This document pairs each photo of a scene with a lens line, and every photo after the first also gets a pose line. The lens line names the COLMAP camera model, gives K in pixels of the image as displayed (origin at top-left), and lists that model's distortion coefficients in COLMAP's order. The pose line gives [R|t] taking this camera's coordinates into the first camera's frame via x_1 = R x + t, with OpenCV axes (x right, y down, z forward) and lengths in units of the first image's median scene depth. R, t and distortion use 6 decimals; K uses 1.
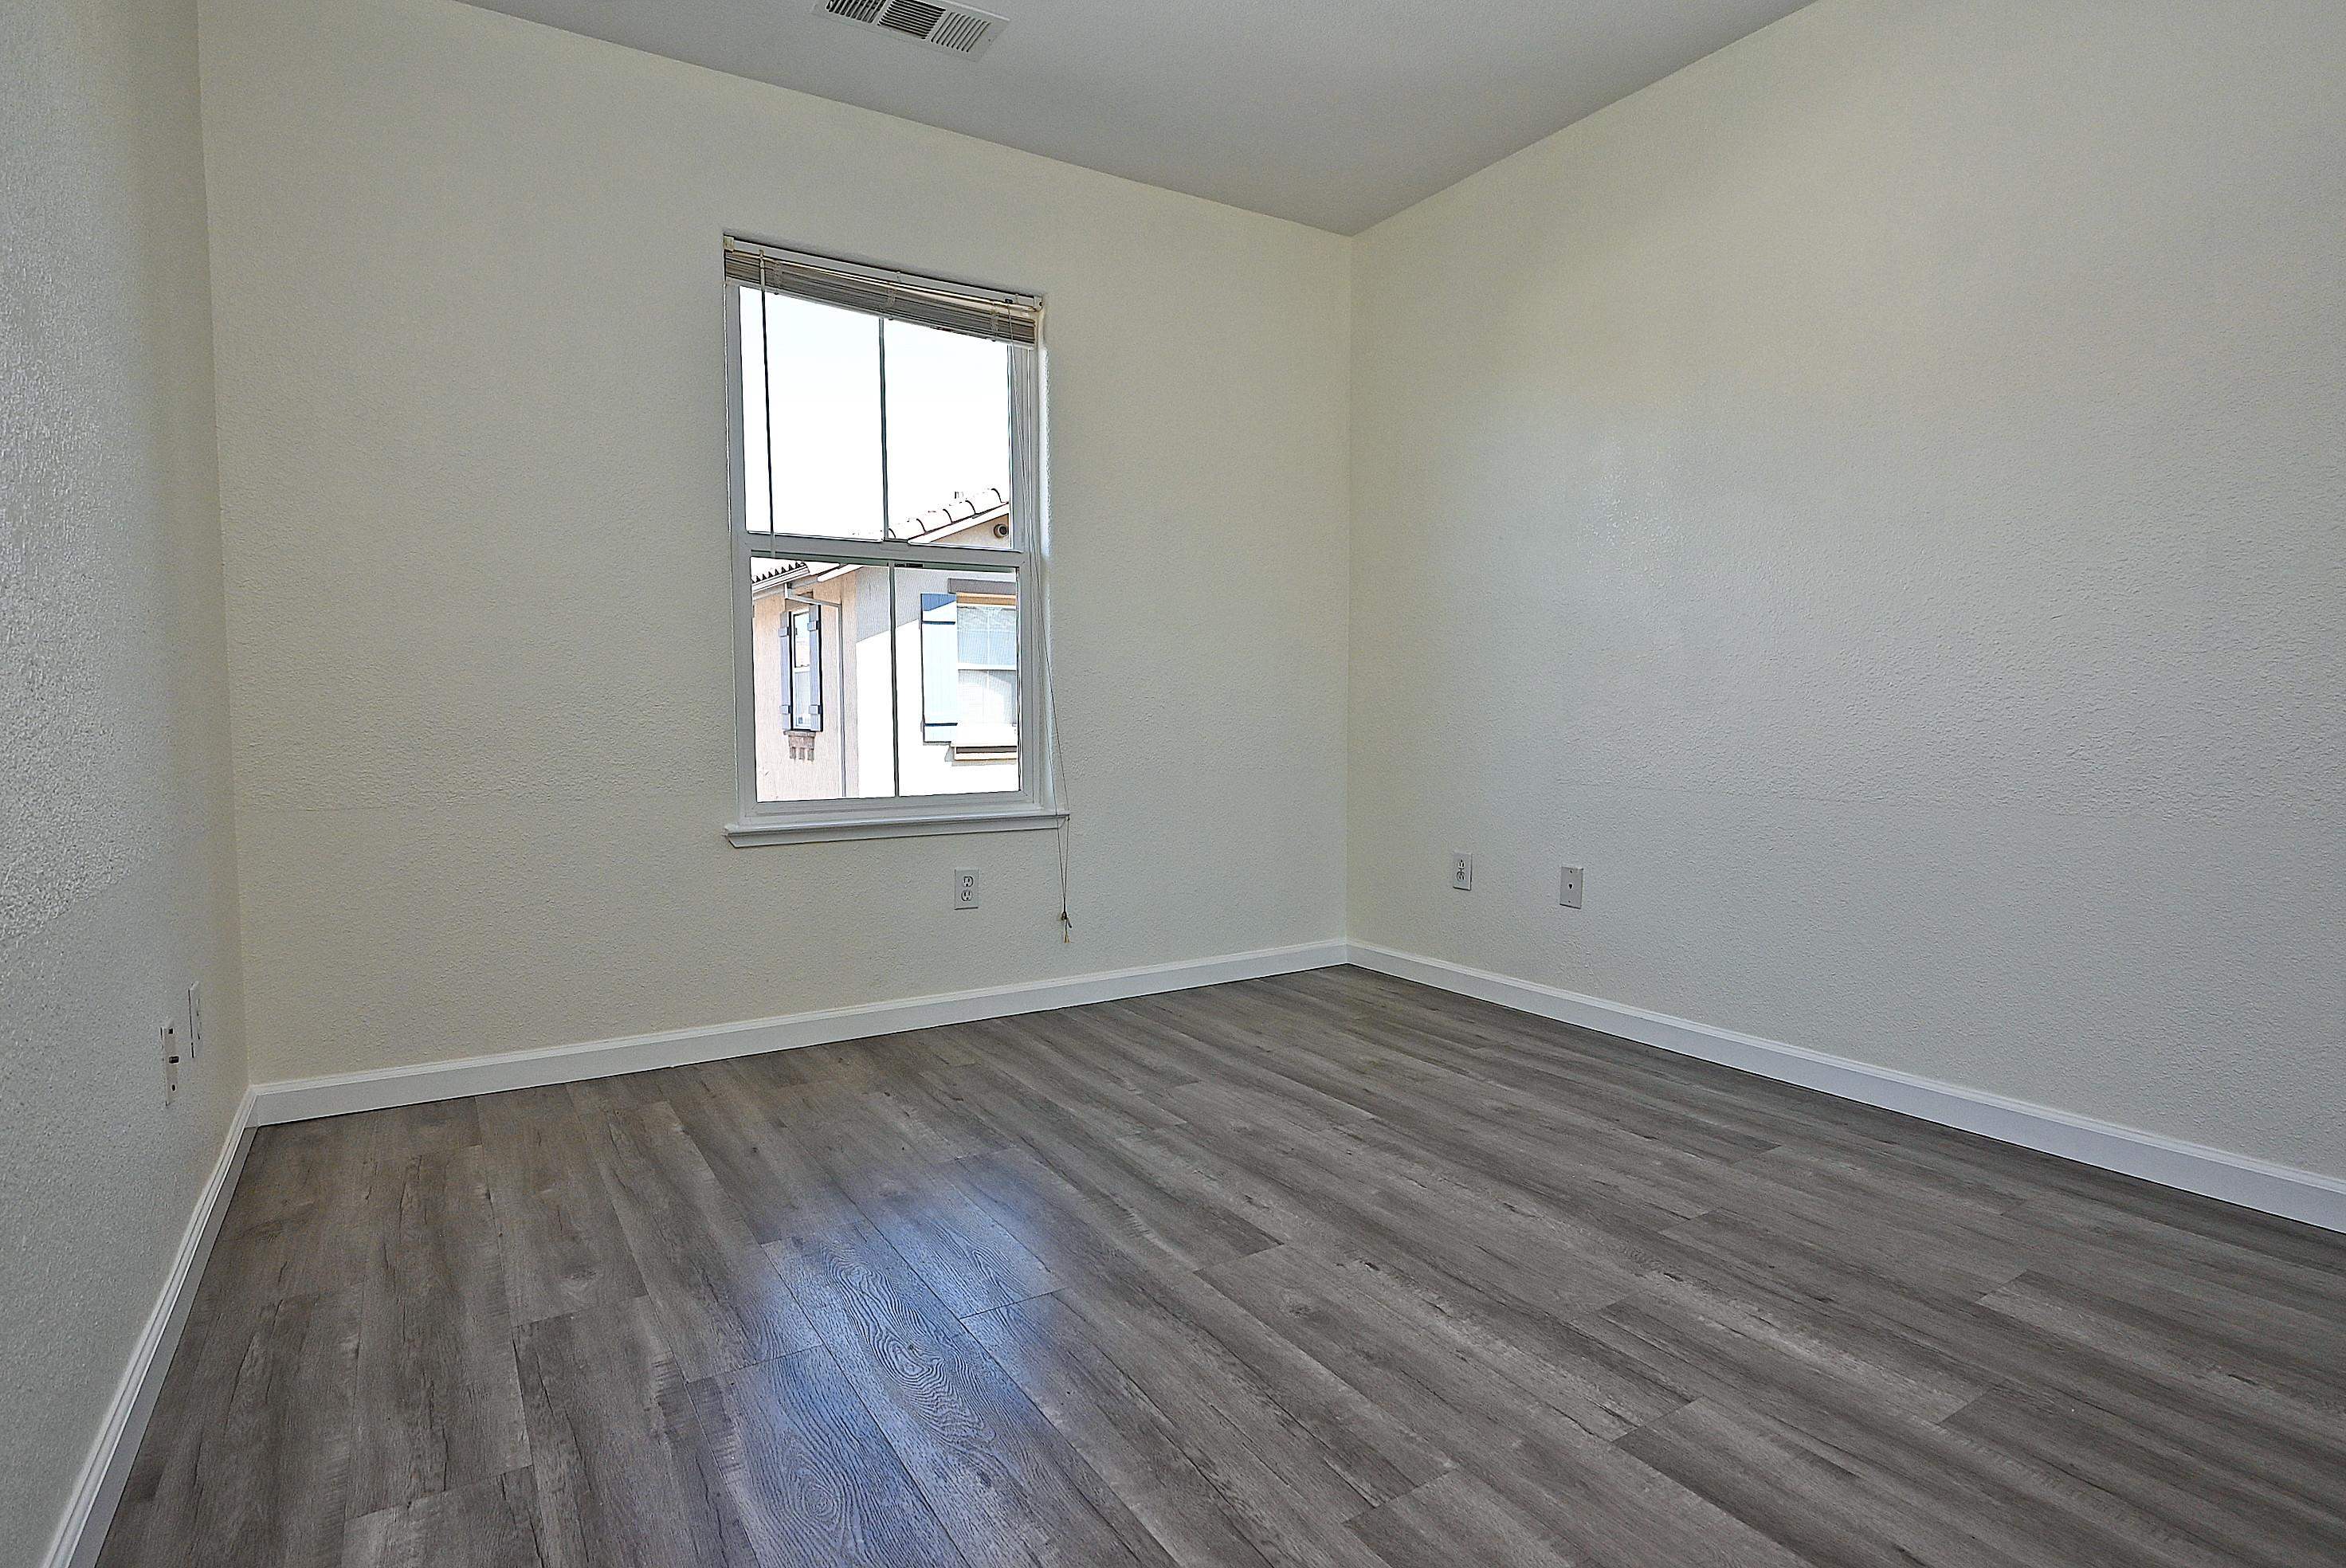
lens RADIAL K [[1191.1, 0, 1173.0], [0, 1191.1, 784.0], [0, 0, 1]] dist [0.000557, -0.001156]
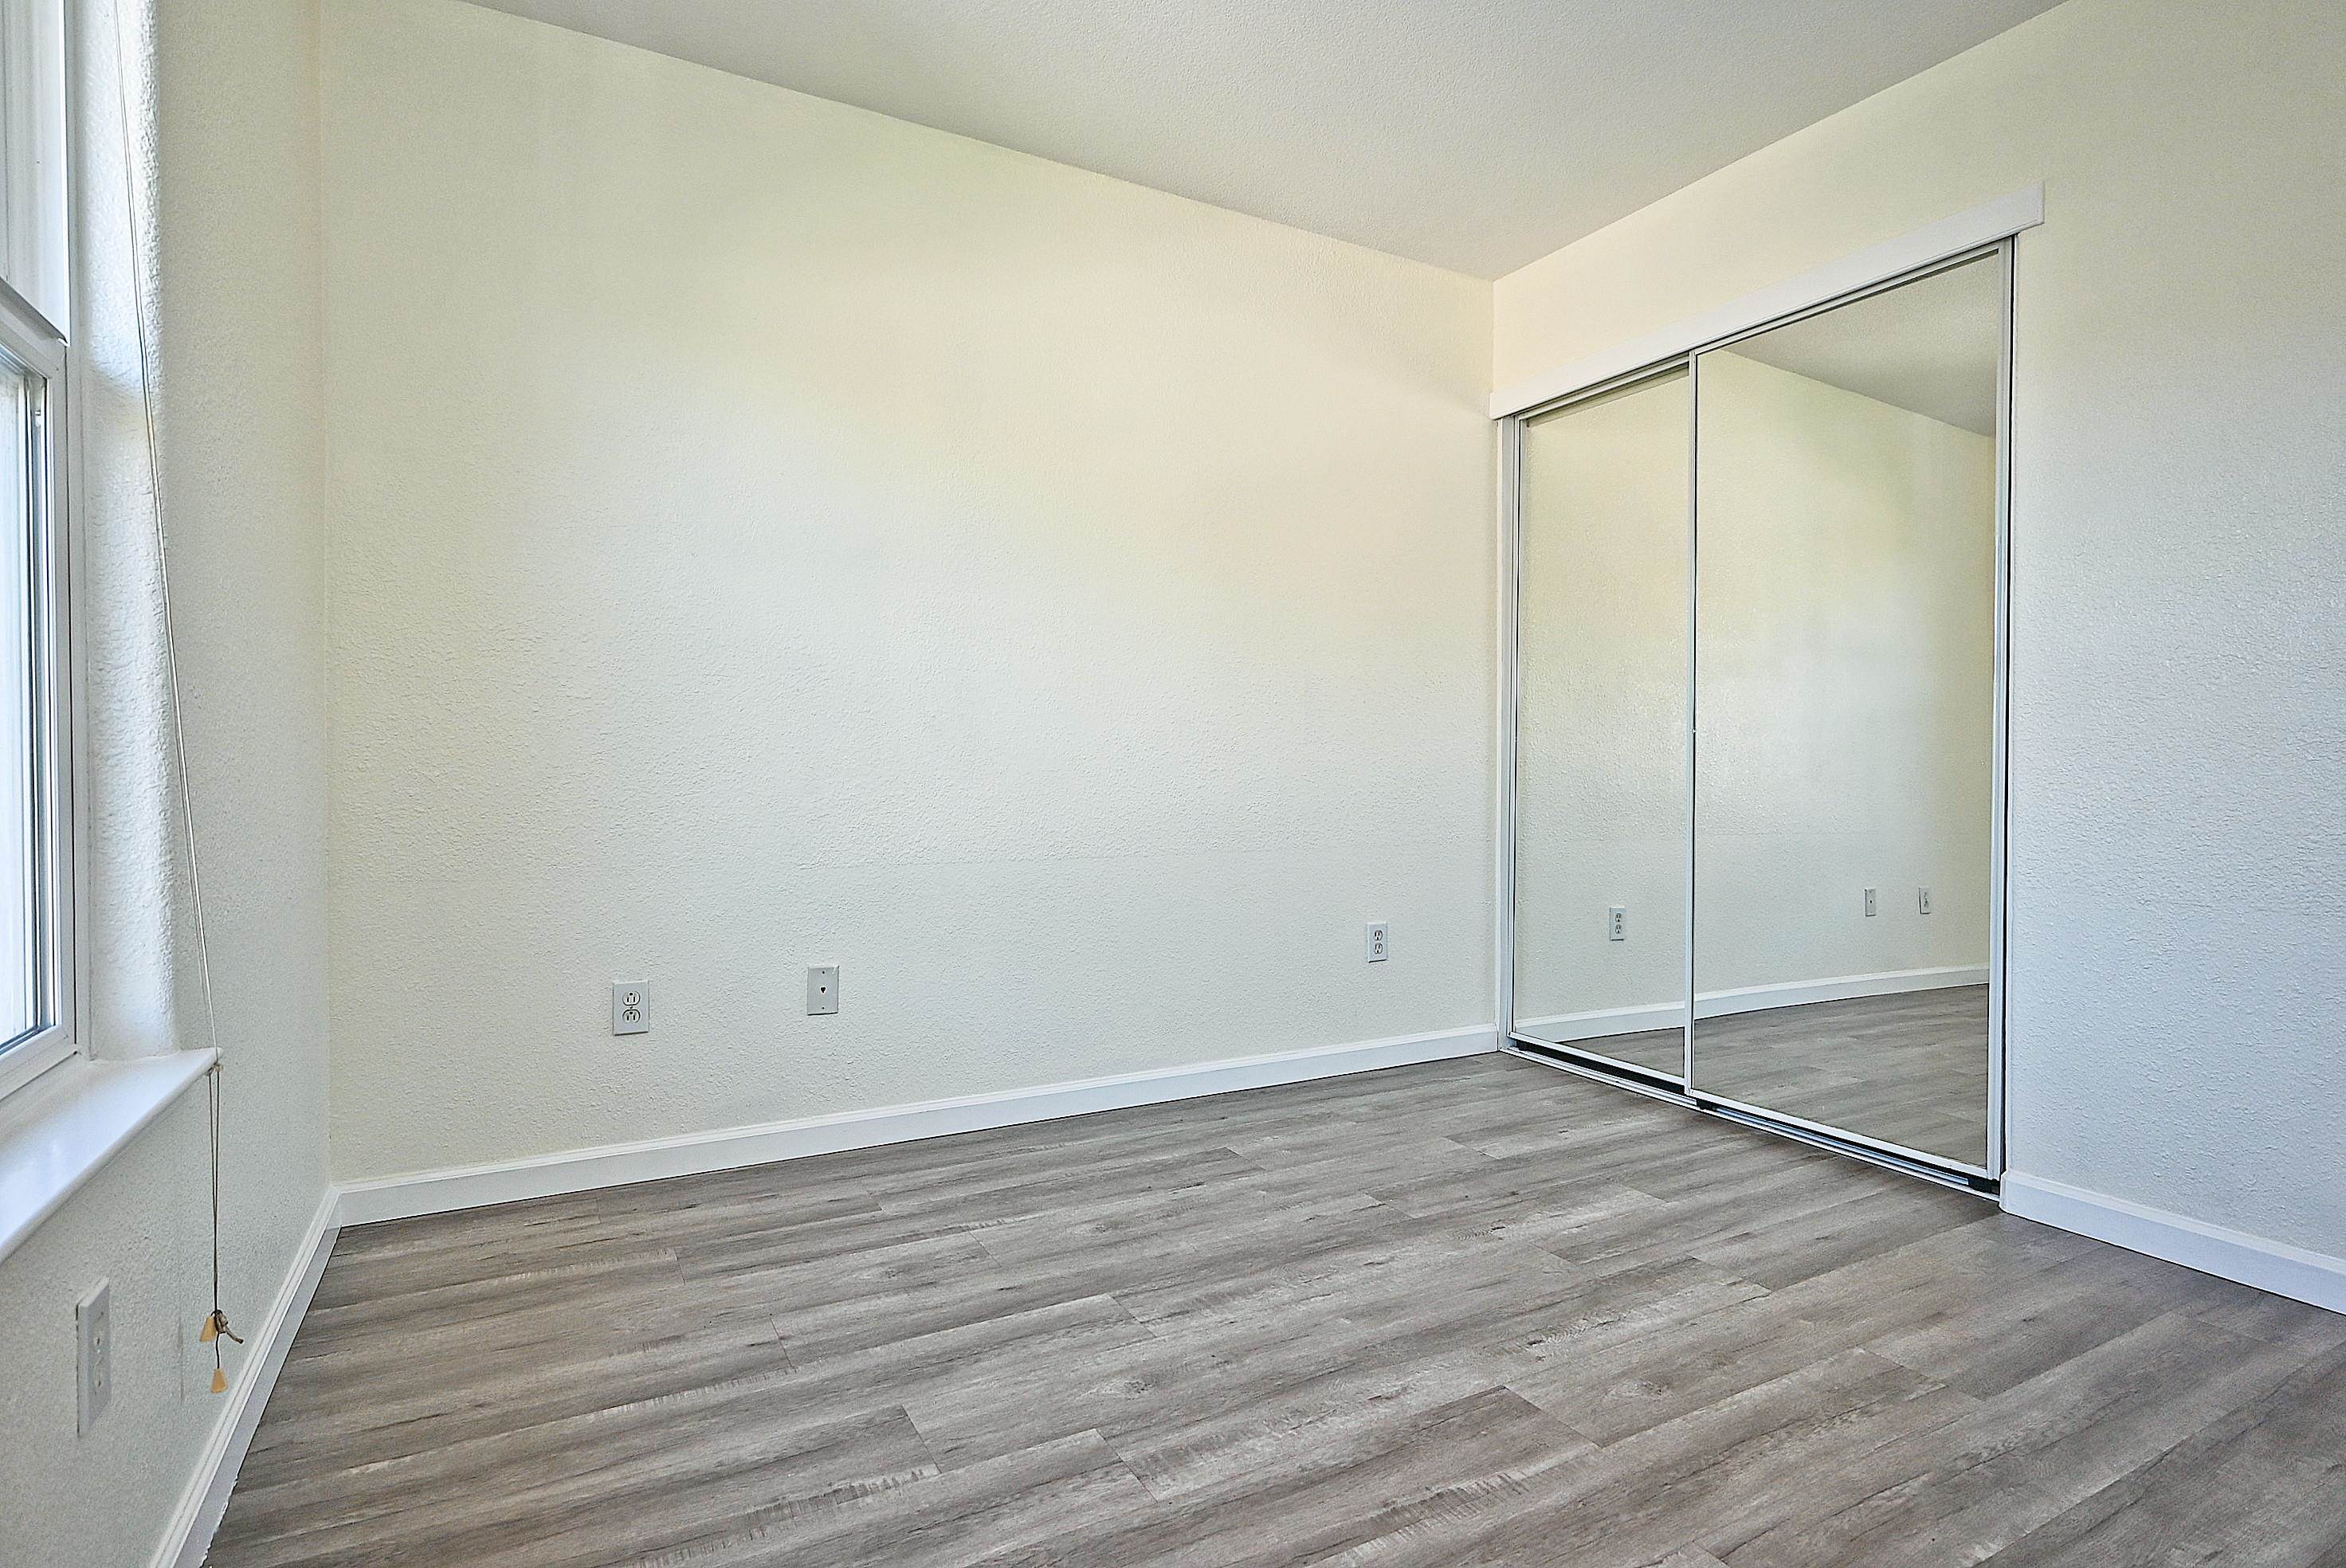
lens RADIAL K [[1166.6, 0, 1167.3], [0, 1166.6, 786.0], [0, 0, 1]] dist [-0.004654, 0.001165]
pose [[0.064165, -0.011469, 0.997873, -0.660086], [0.059838, 0.998179, 0.007625, -0.069198], [-0.996144, 0.059222, 0.064735, 0.979155]]
